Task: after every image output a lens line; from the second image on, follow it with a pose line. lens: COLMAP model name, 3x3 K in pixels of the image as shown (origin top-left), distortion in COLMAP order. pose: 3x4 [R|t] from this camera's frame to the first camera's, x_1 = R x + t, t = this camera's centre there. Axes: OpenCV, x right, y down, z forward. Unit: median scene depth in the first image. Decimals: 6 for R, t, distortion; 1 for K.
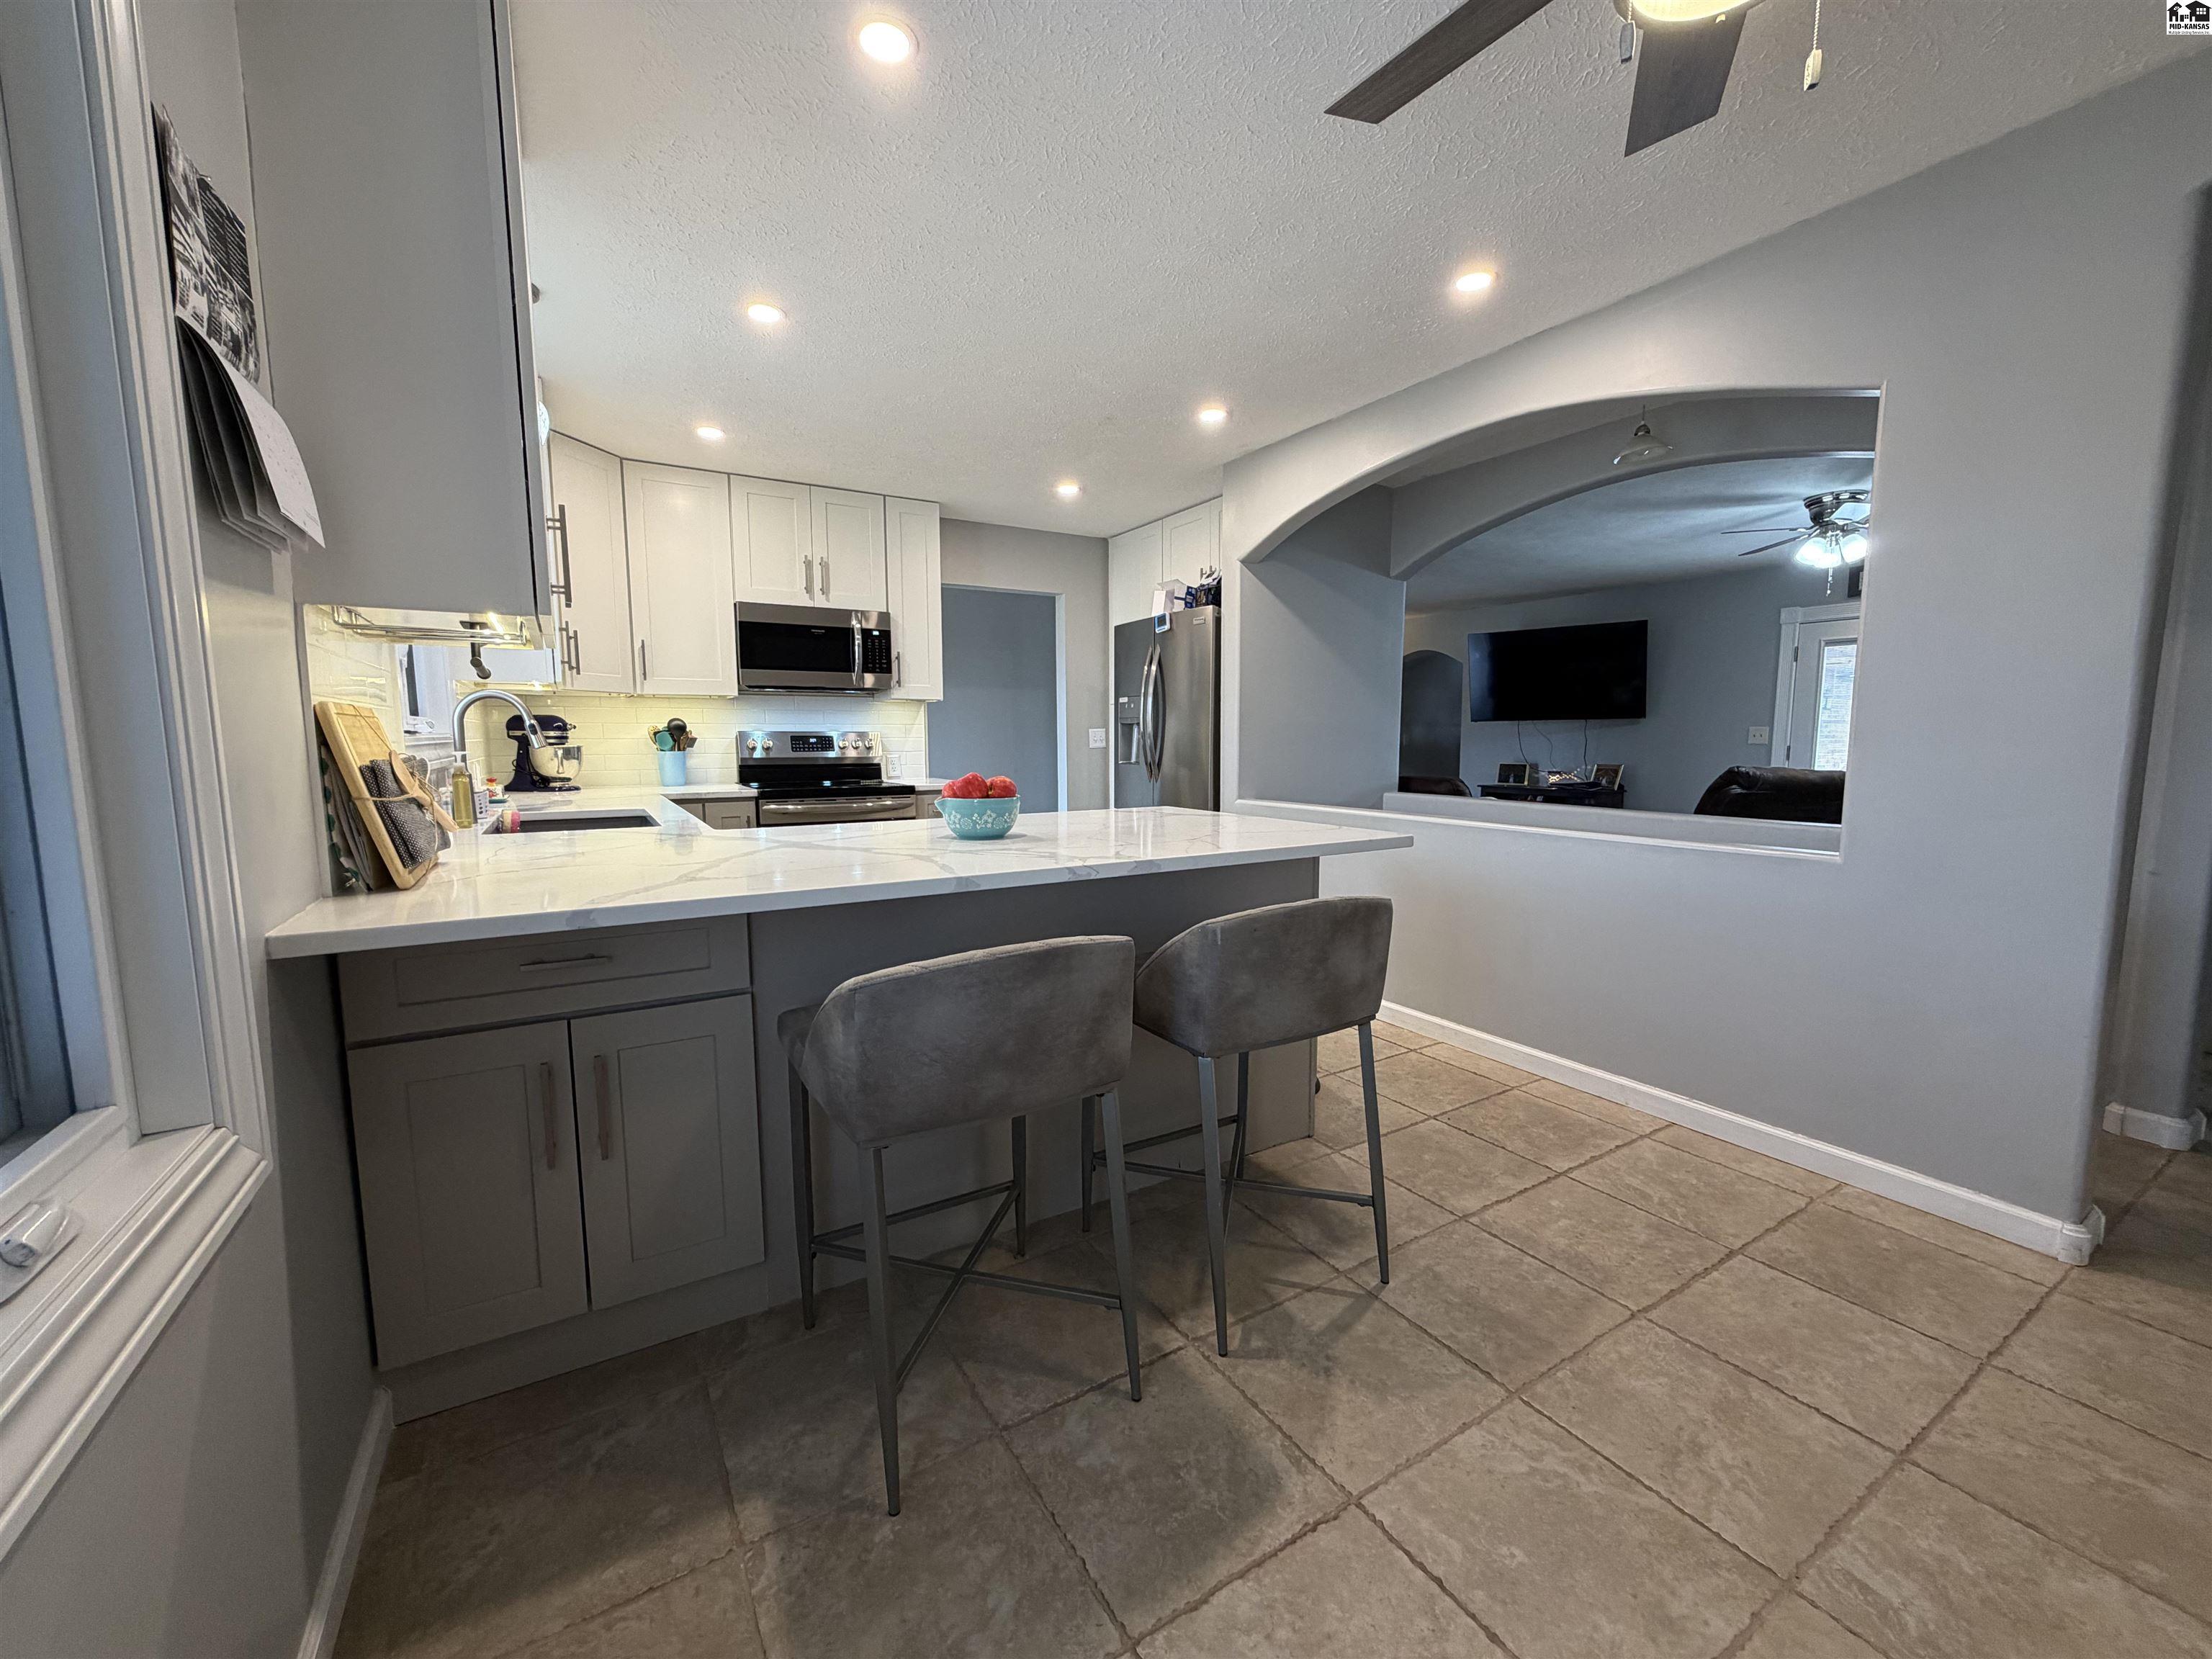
lens RADIAL K [[879.5, 0, 1101.4], [0, 879.5, 834.7], [0, 0, 1]] dist [0.002691, -0.000050]
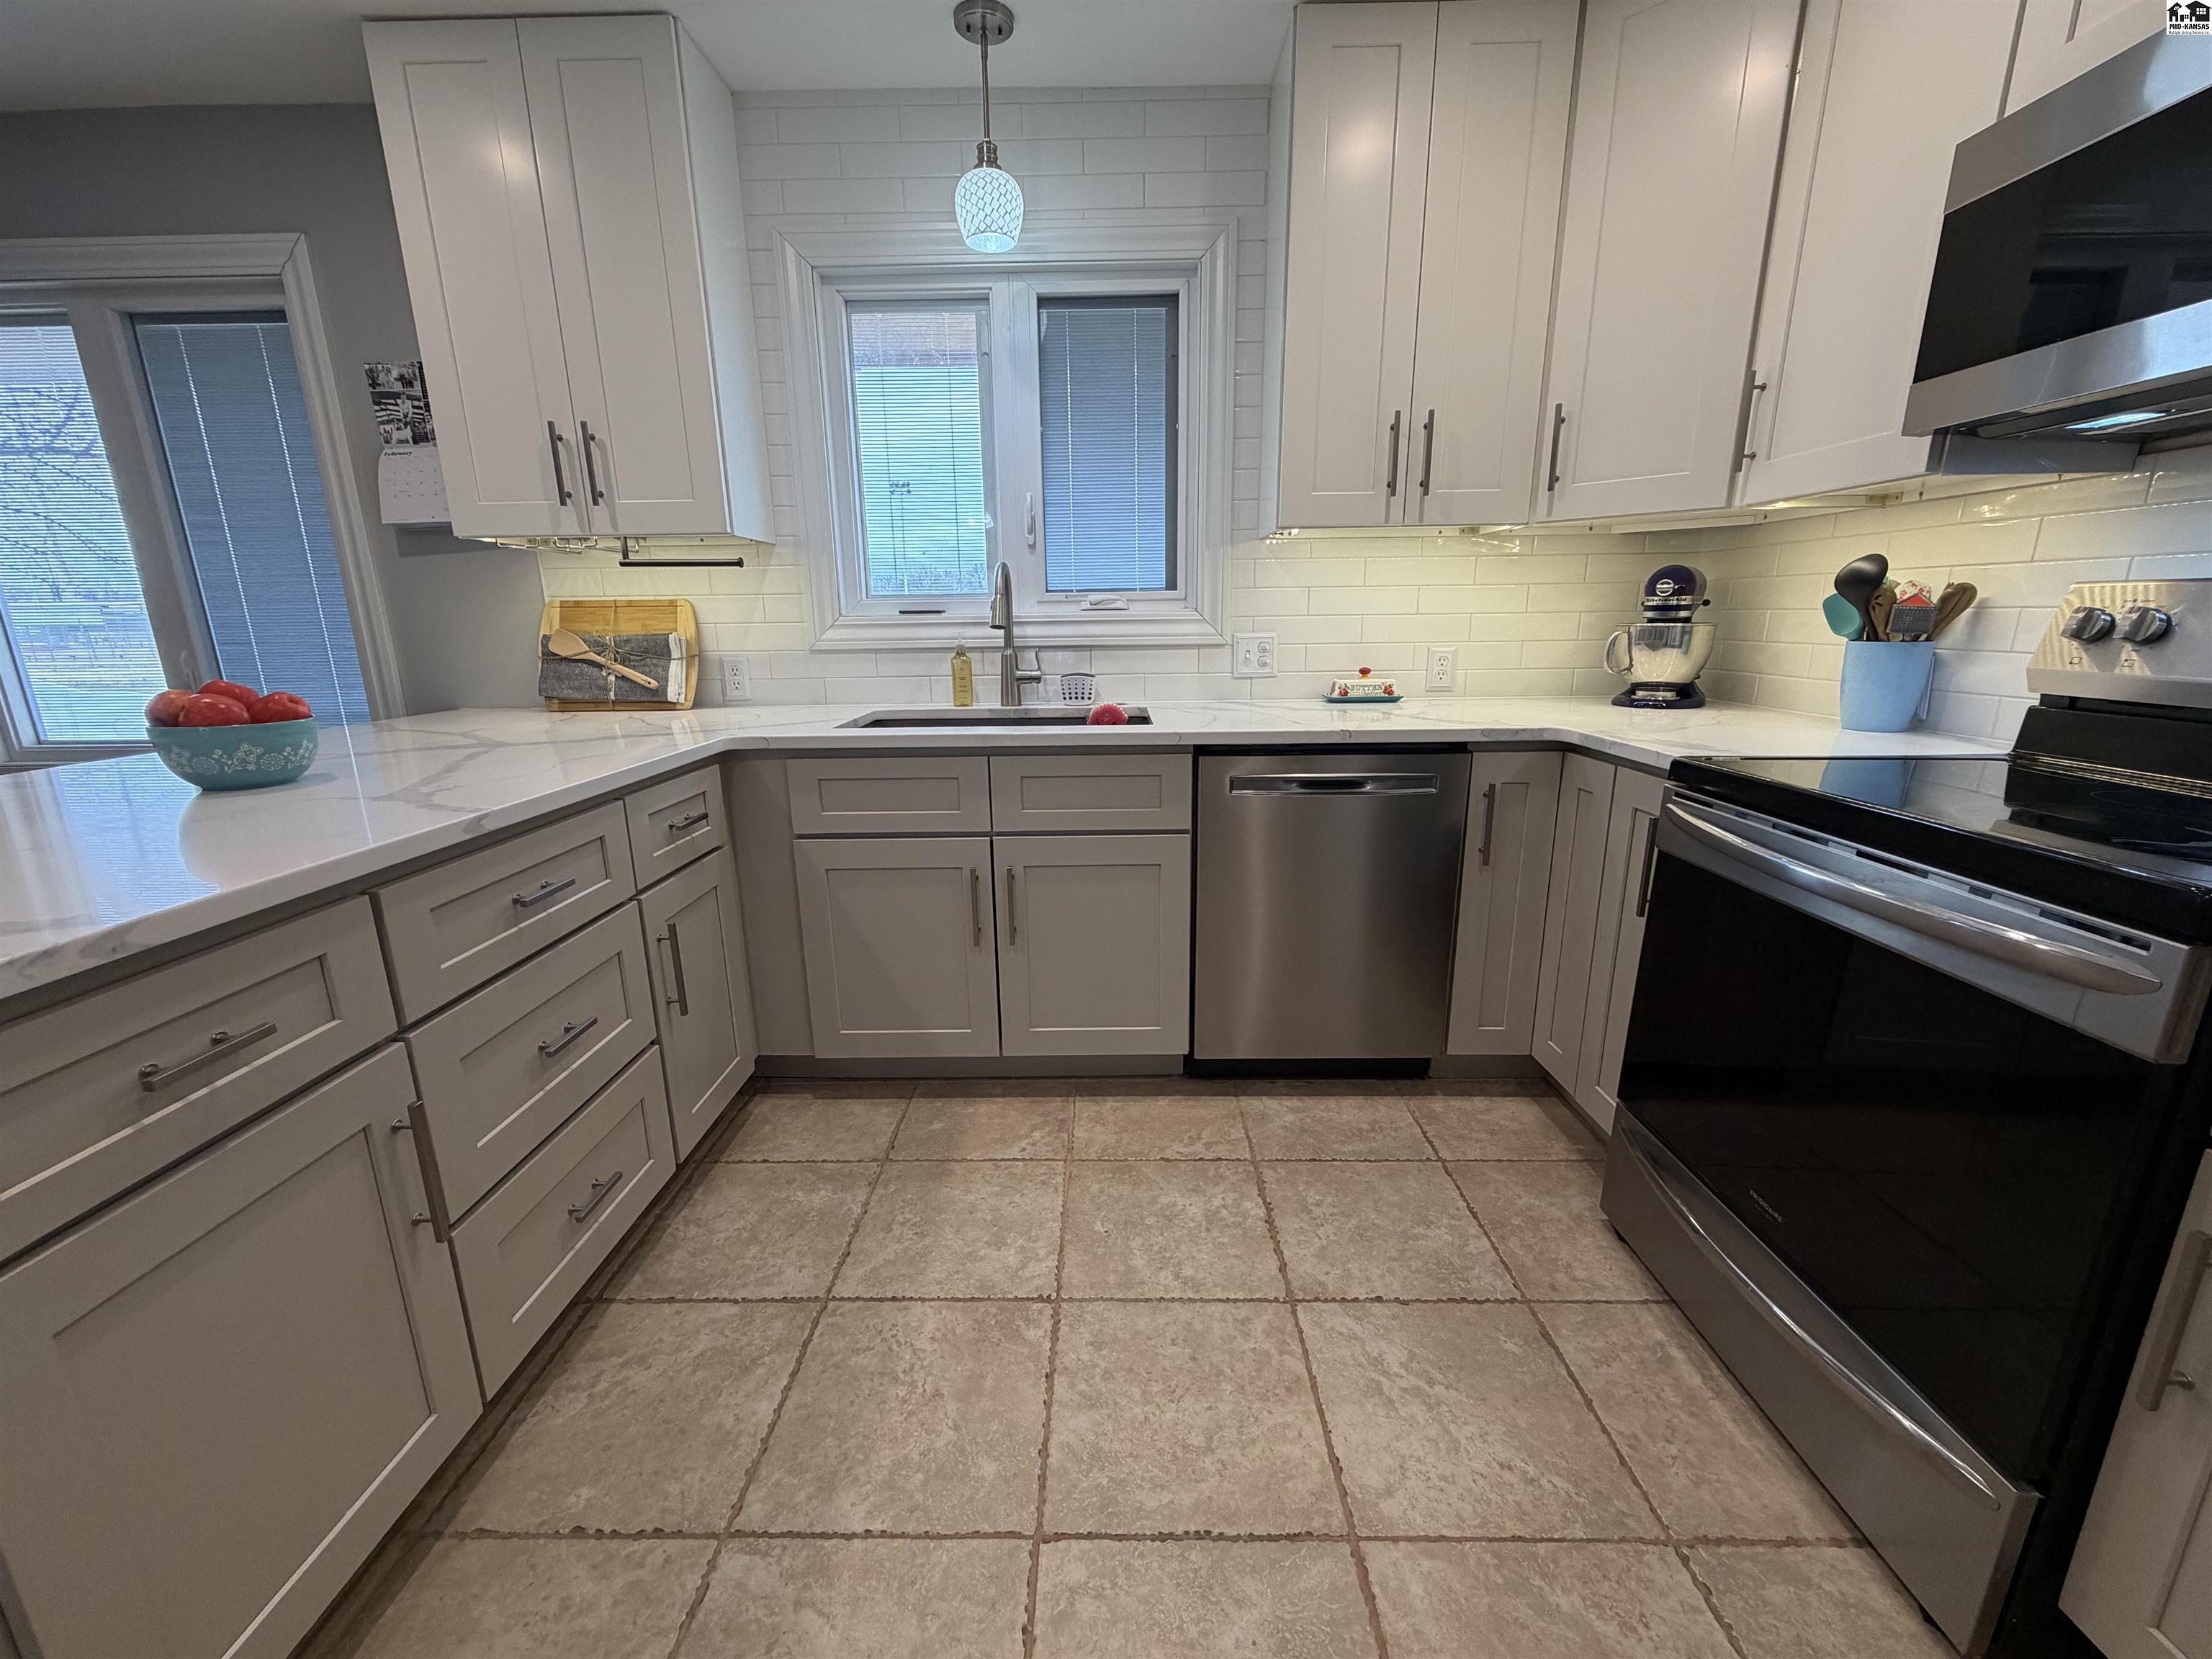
lens RADIAL K [[879.5, 0, 1099.8], [0, 879.5, 837.8], [0, 0, 1]] dist [0.002691, -0.000050]
pose [[-0.526846, 0.217342, -0.821703, 0.082321], [-0.081843, 0.949290, 0.303564, -0.197919], [0.846011, 0.227182, -0.482342, 1.764181]]
